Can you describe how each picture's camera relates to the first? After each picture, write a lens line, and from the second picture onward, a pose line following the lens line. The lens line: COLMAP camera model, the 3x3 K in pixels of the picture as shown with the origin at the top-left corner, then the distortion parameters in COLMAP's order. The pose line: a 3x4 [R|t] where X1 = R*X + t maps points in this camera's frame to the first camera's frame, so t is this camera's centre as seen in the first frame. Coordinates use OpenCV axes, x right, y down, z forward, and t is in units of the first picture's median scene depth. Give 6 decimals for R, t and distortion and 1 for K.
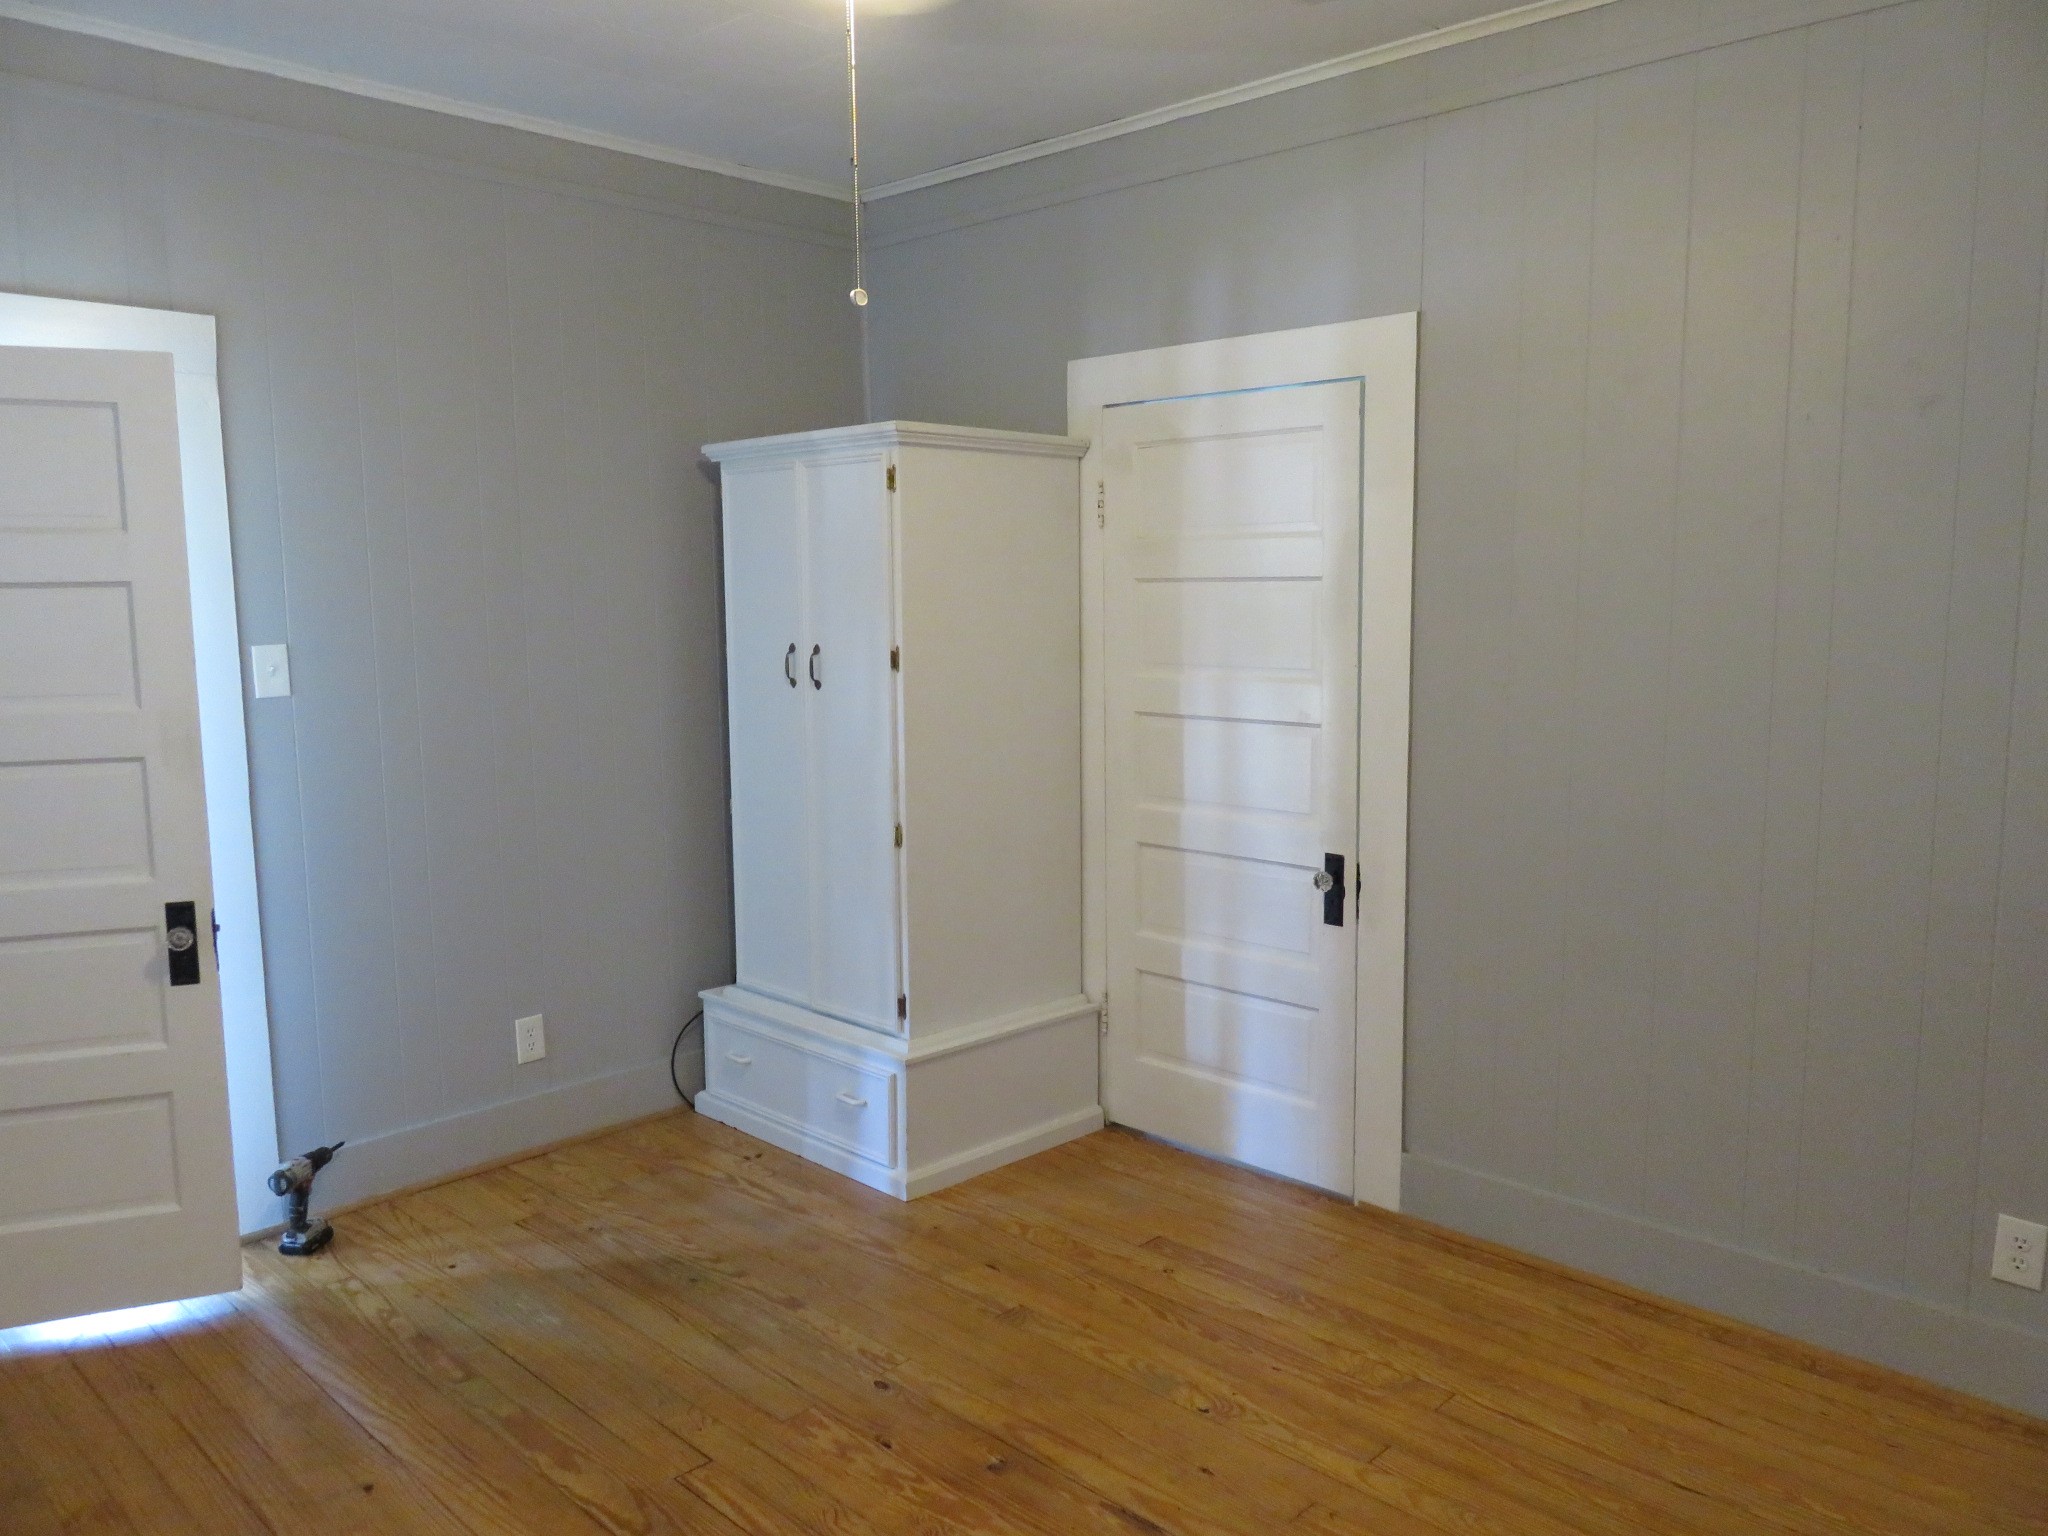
lens RADIAL K [[1546.3, 0, 1019.7], [0, 1546.3, 767.5], [0, 0, 1]] dist [-0.003623, 0.010804]
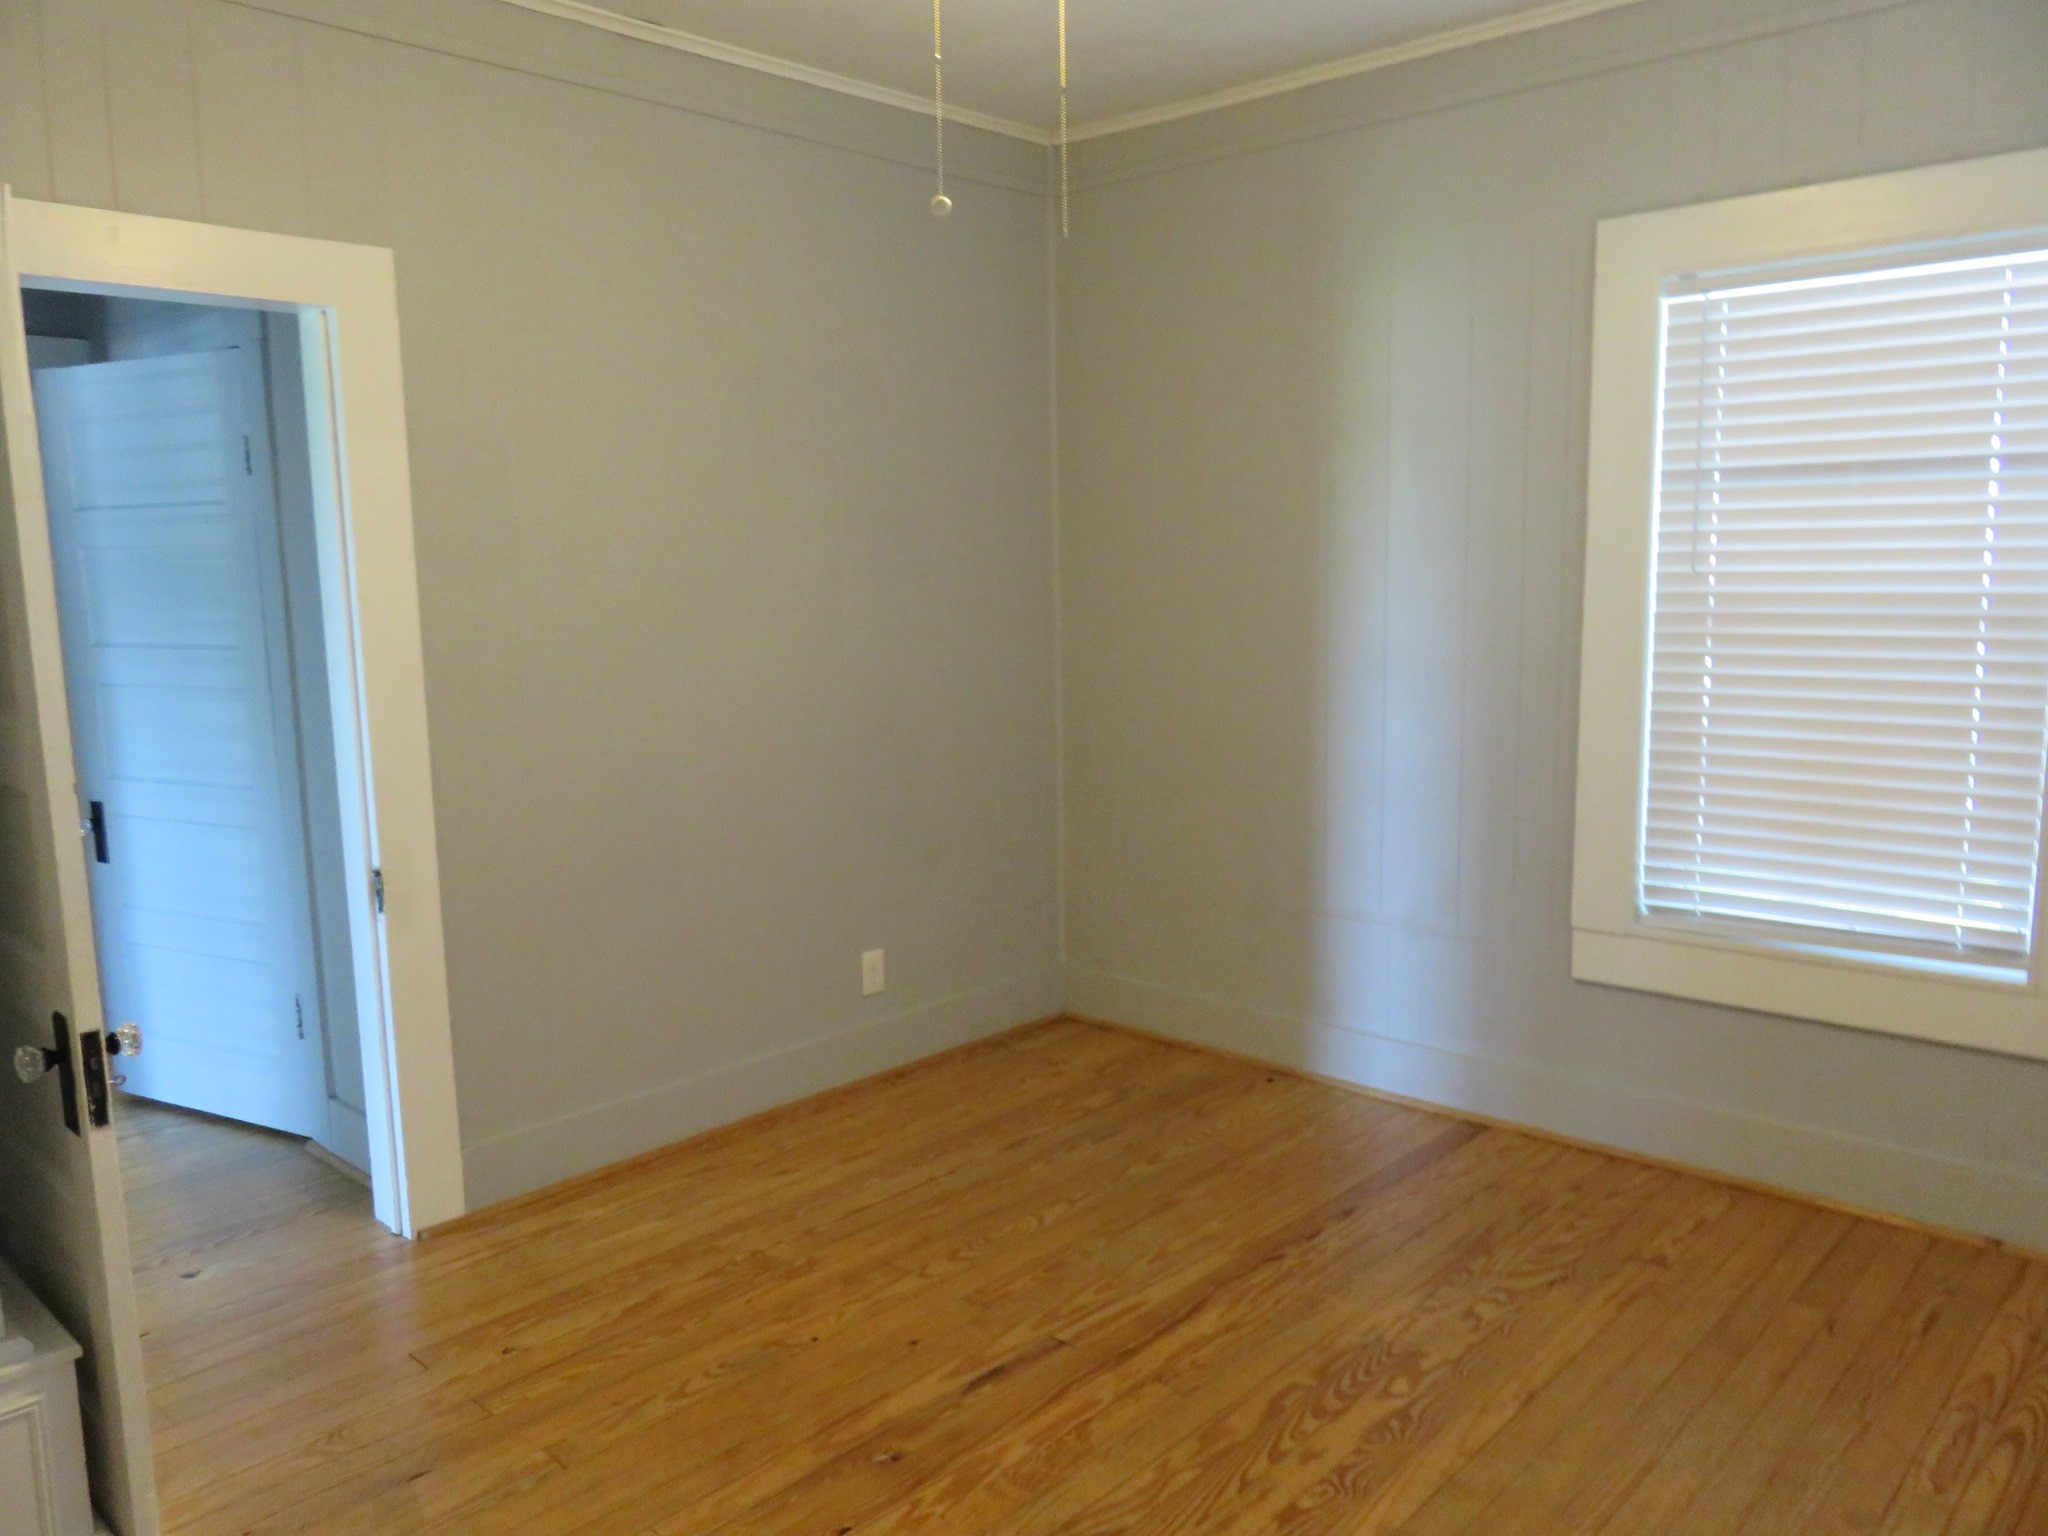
lens RADIAL K [[1546.3, 0, 1019.7], [0, 1546.3, 770.7], [0, 0, 1]] dist [-0.003623, 0.010804]
pose [[-0.042322, -0.134926, 0.989952, -0.875965], [0.126044, 0.982202, 0.139258, -0.086635], [-0.991121, 0.130671, -0.024562, 0.854316]]
